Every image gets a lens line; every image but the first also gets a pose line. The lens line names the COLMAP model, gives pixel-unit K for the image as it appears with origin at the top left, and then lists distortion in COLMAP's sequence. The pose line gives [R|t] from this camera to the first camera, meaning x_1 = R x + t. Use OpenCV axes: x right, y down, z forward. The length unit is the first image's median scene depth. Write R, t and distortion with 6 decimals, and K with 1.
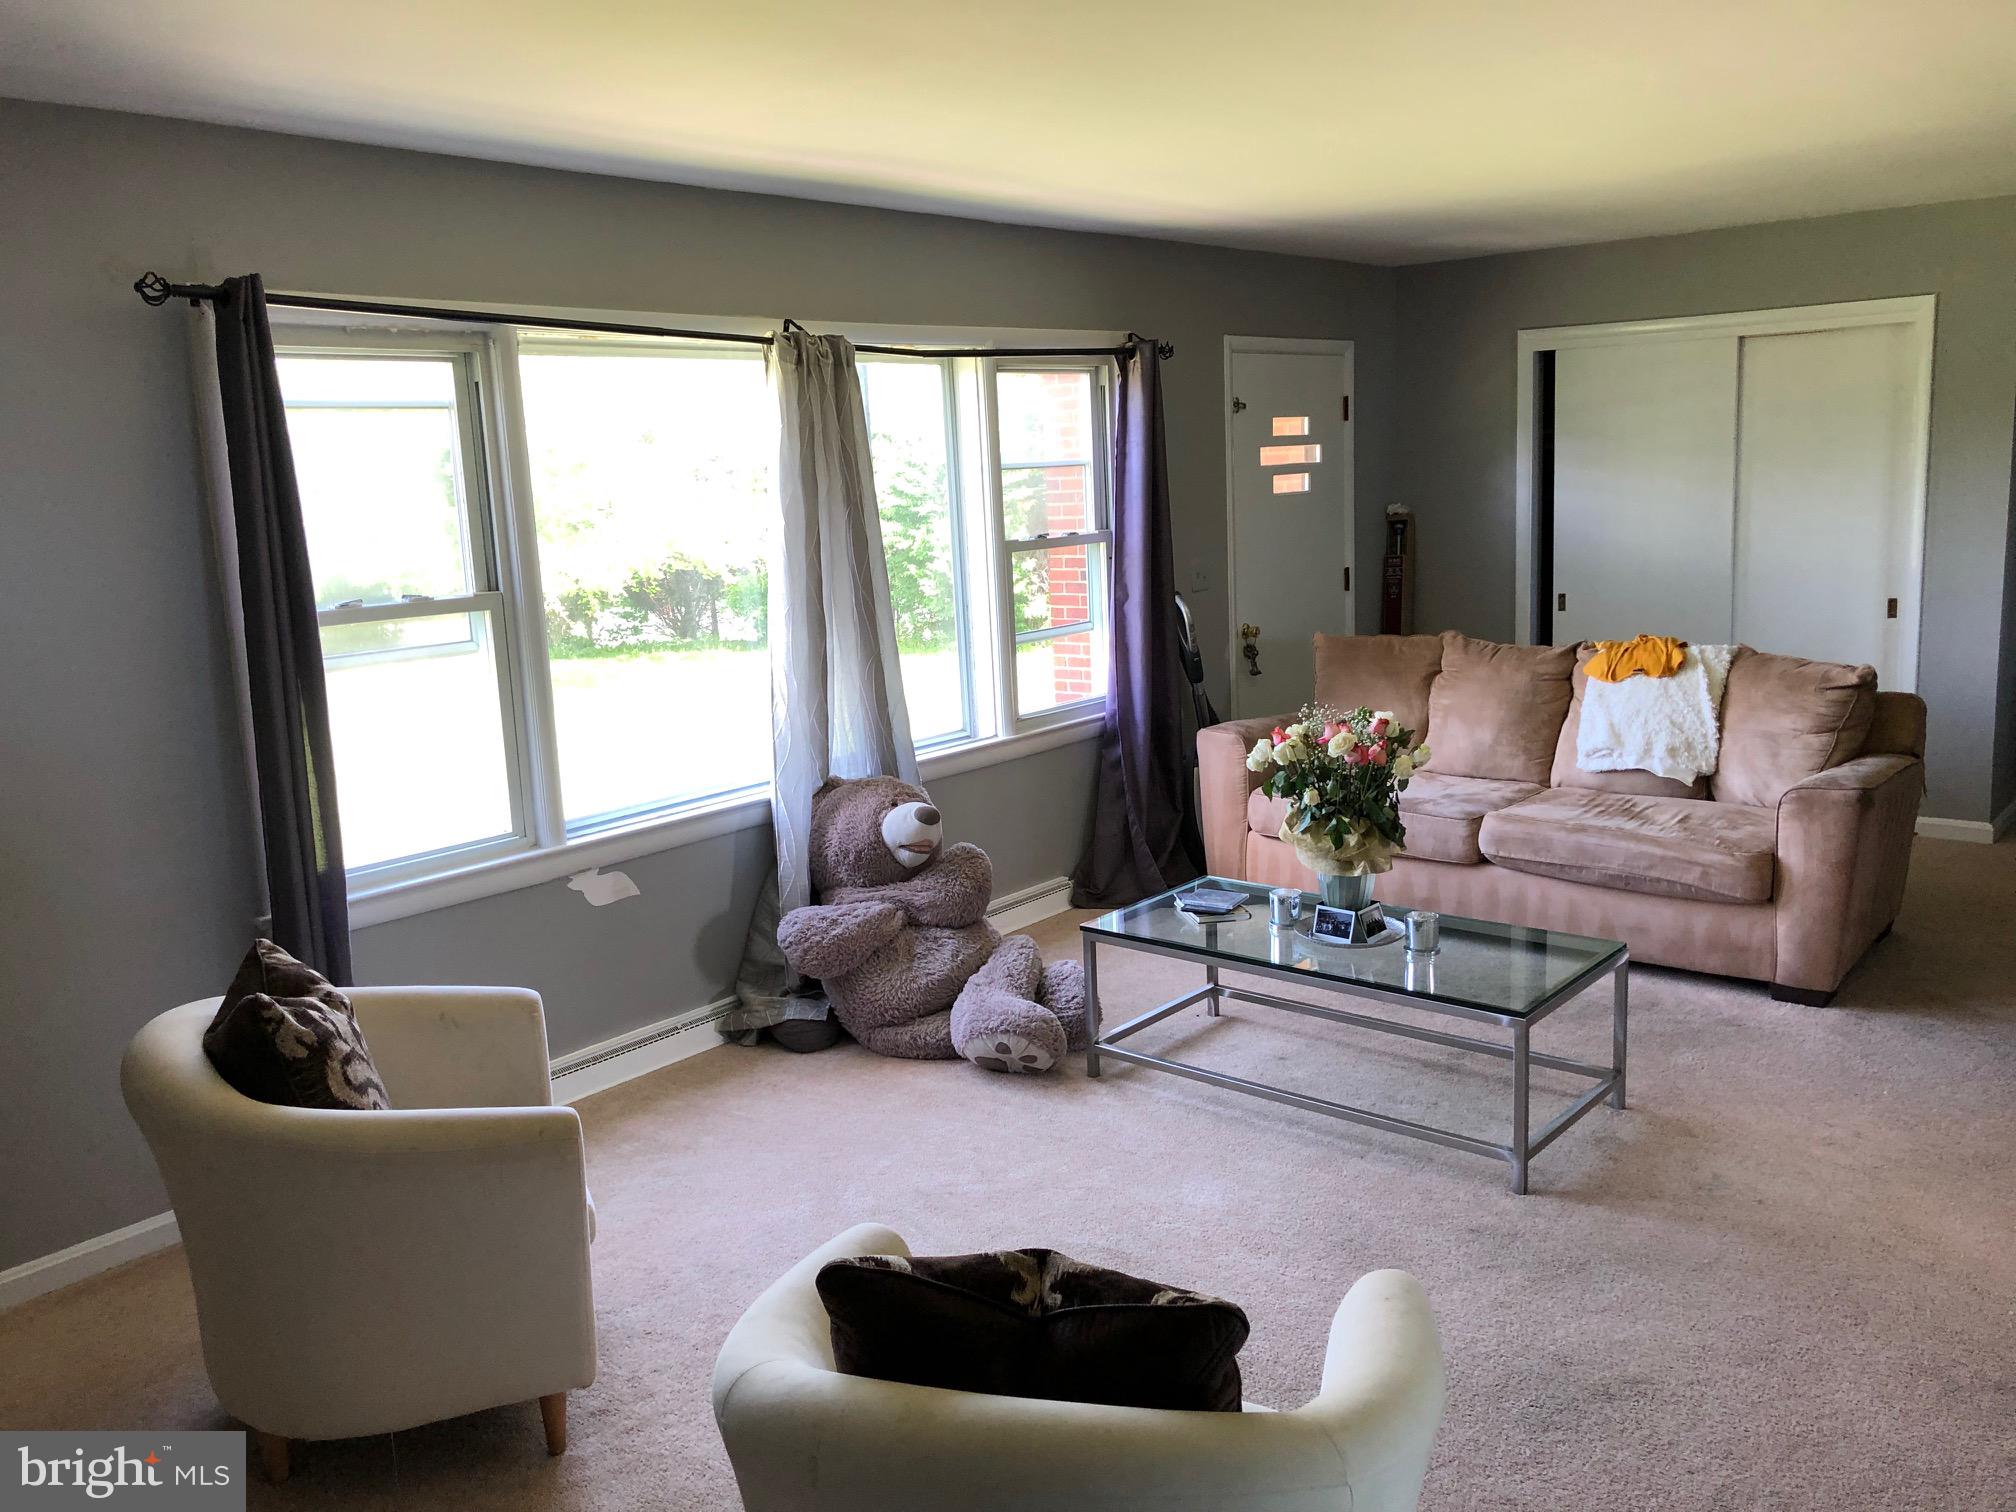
lens RADIAL K [[1645.4, 0, 1008.0], [0, 1645.4, 756.0], [0, 0, 1]] dist [0.095585, -0.148926]
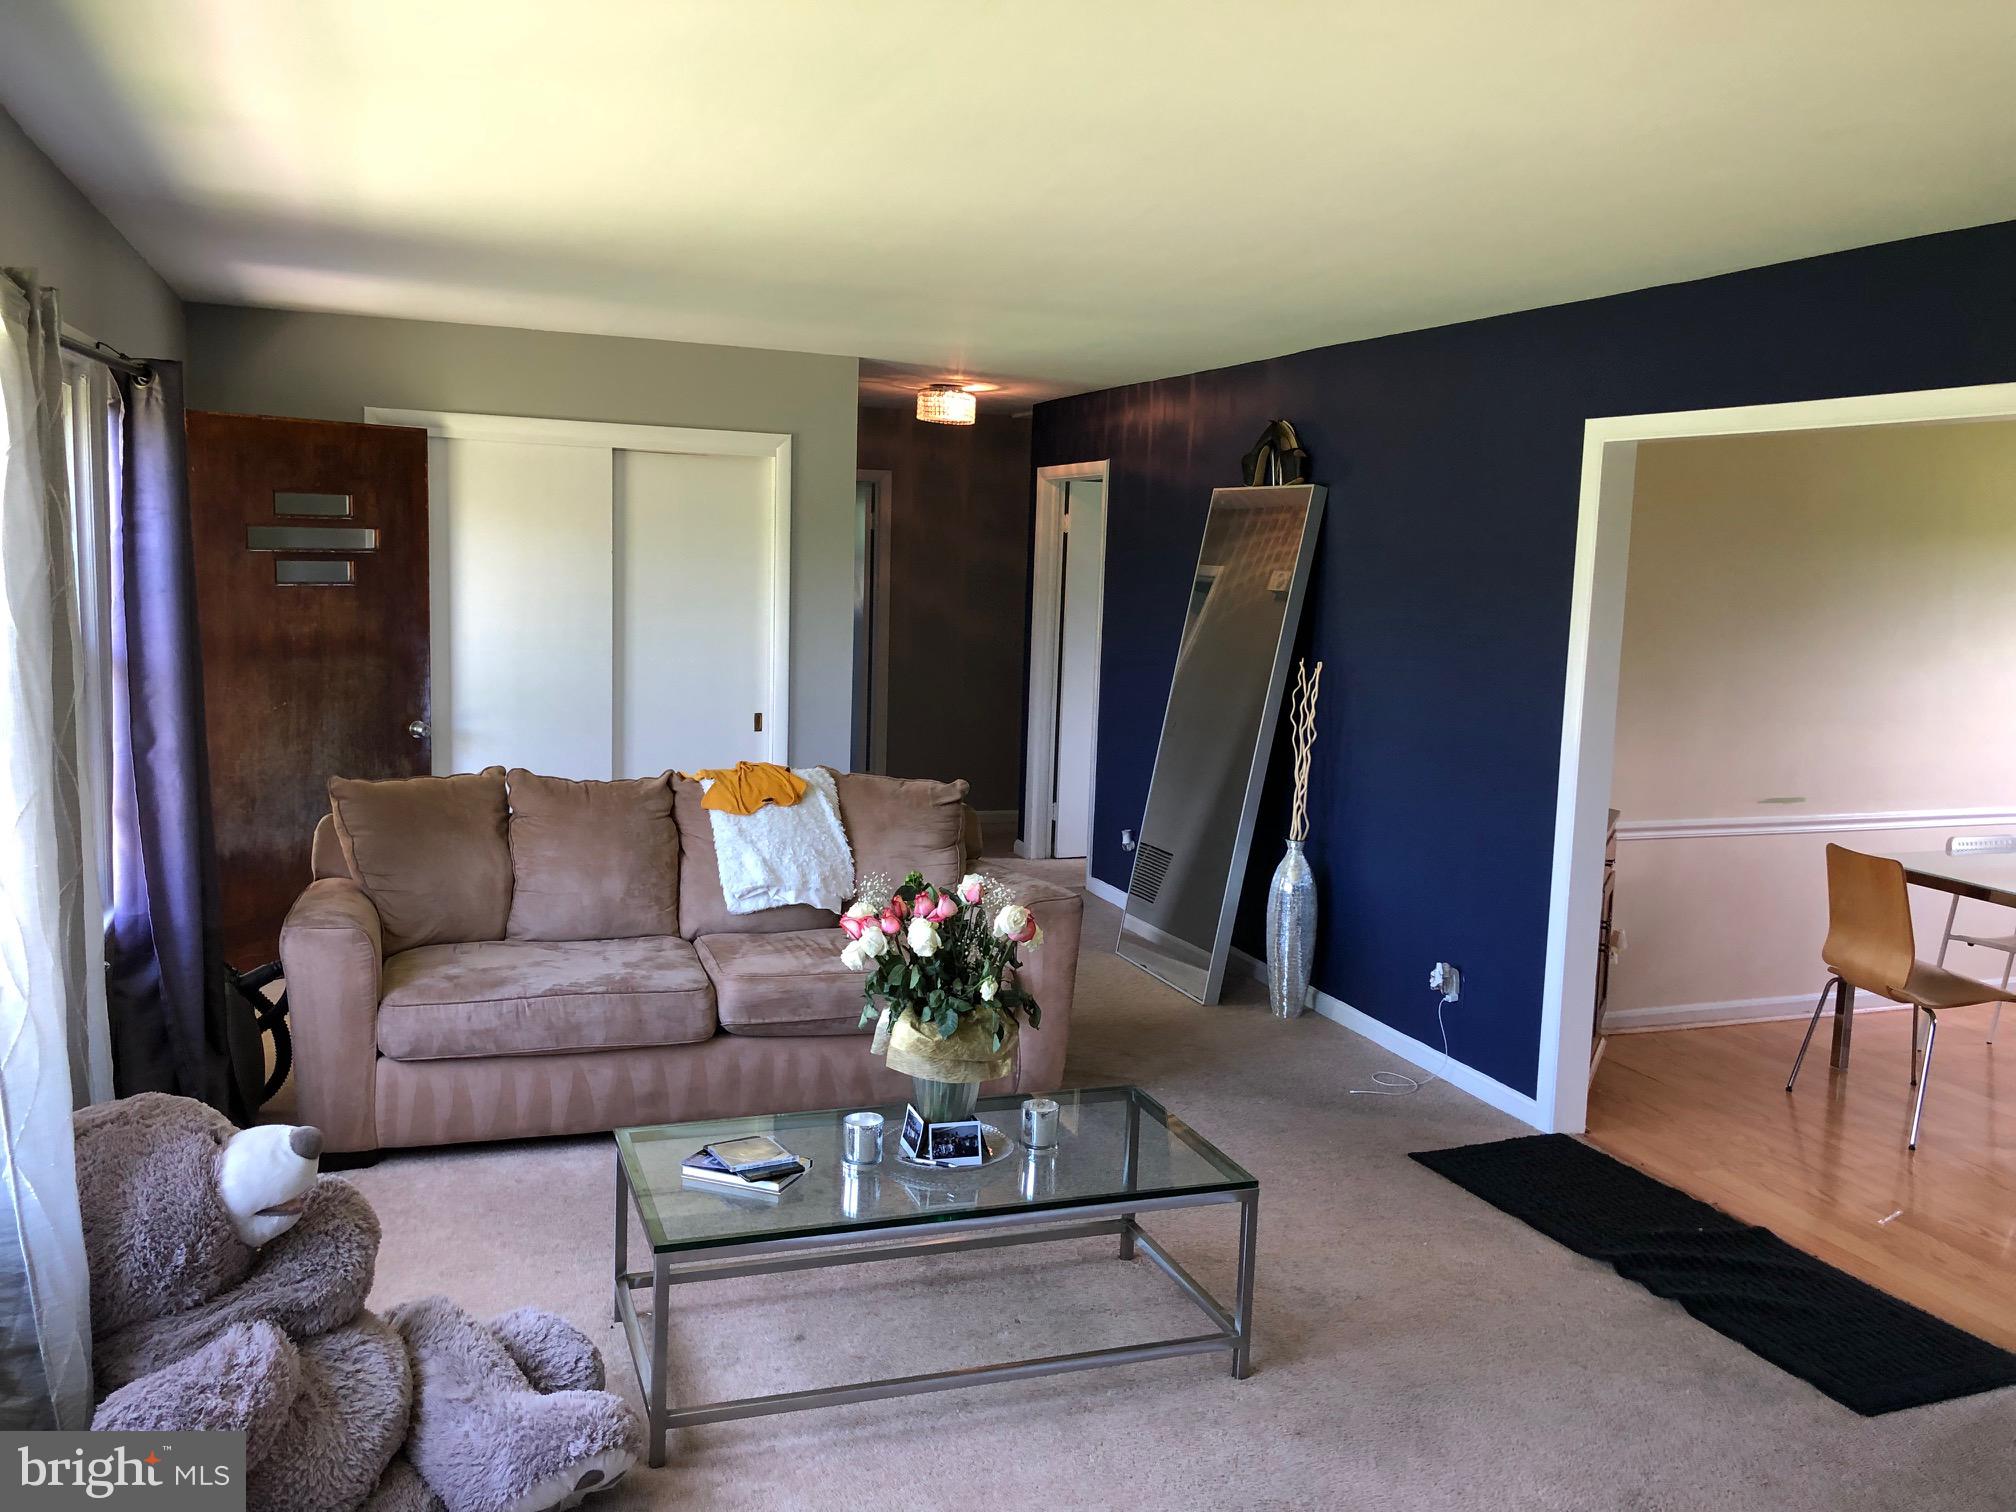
lens RADIAL K [[1645.4, 0, 1008.0], [0, 1645.4, 756.0], [0, 0, 1]] dist [0.095585, -0.148926]
pose [[0.491336, -0.050222, 0.869521, -0.386820], [0.098635, 0.995122, 0.001742, -0.068244], [-0.865367, 0.084909, 0.493893, 0.444475]]
